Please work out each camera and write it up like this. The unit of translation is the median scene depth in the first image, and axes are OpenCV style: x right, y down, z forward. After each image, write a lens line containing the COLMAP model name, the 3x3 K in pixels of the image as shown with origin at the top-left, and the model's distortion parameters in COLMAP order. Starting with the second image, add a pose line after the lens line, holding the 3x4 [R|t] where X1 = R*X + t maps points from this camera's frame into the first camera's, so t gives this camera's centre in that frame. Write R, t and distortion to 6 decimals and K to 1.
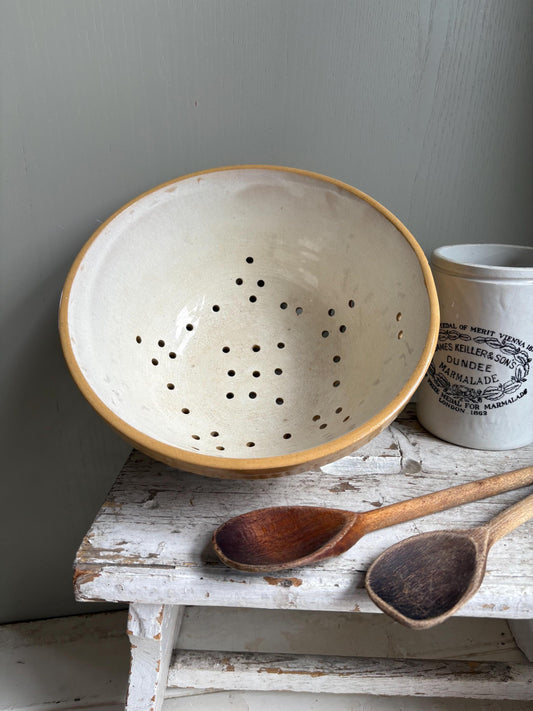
lens RADIAL K [[565.9, 0, 292.4], [0, 565.9, 370.1], [0, 0, 1]] dist [0.008026, -0.066237]
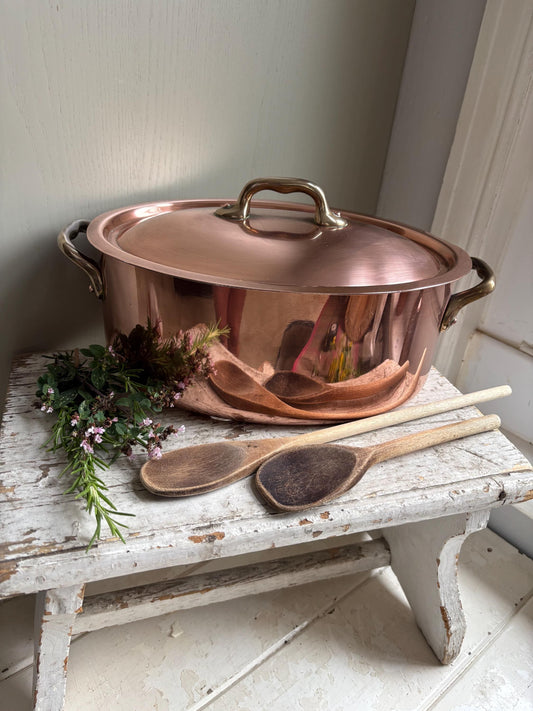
lens RADIAL K [[565.9, 0, 266.3], [0, 565.9, 353.6], [0, 0, 1]] dist [0.008026, -0.066237]
pose [[0.926334, -0.097269, 0.363928, -0.253182], [0.018949, 0.976897, 0.212868, -0.175448], [-0.376226, -0.190291, 0.906776, 0.063579]]
